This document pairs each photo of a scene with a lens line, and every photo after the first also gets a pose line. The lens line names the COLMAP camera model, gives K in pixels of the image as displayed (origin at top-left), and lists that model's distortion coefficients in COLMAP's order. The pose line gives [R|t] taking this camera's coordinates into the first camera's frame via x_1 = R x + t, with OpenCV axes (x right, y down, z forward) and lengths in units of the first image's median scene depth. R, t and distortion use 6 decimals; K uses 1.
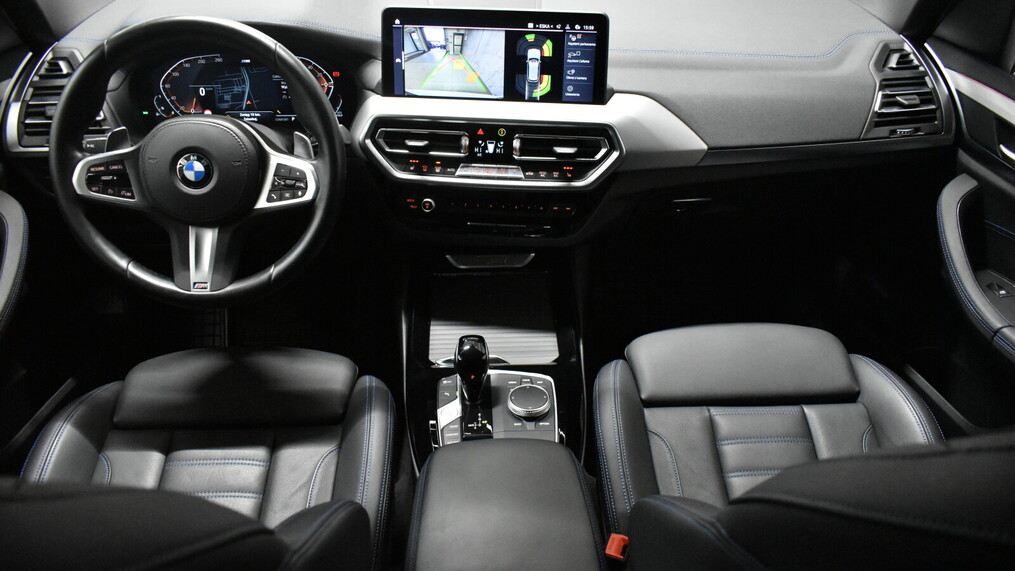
lens RADIAL K [[782.3, 0, 507.5], [0, 782.3, 285.5], [0, 0, 1]] dist [-0.017622, 0.007516]
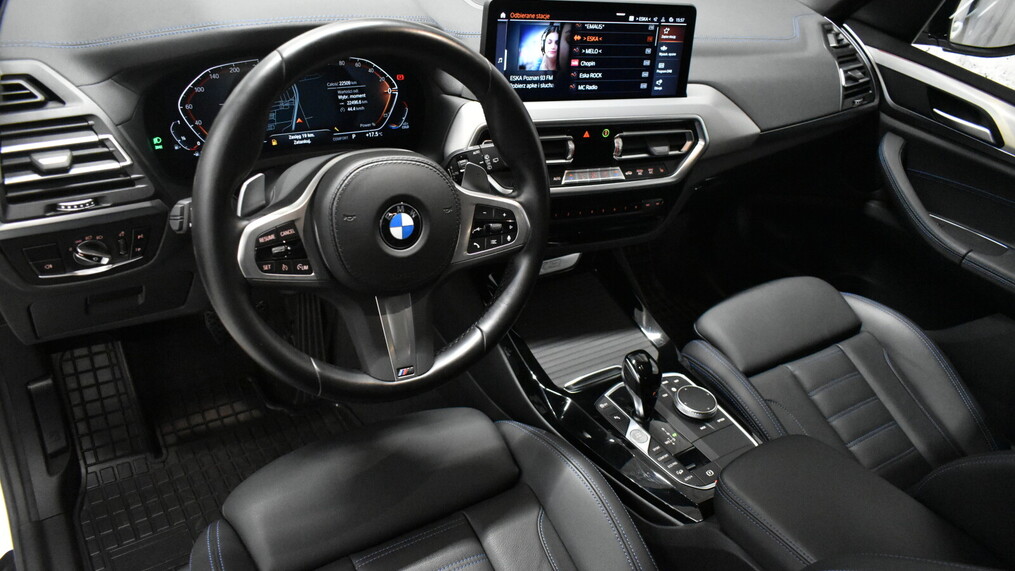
lens RADIAL K [[782.3, 0, 507.5], [0, 782.3, 285.5], [0, 0, 1]] dist [-0.017622, 0.007516]
pose [[0.848660, -0.185503, 0.495343, -0.600075], [0.151830, 0.982509, 0.107816, -0.133895], [-0.506679, -0.016291, 0.861981, 0.244977]]
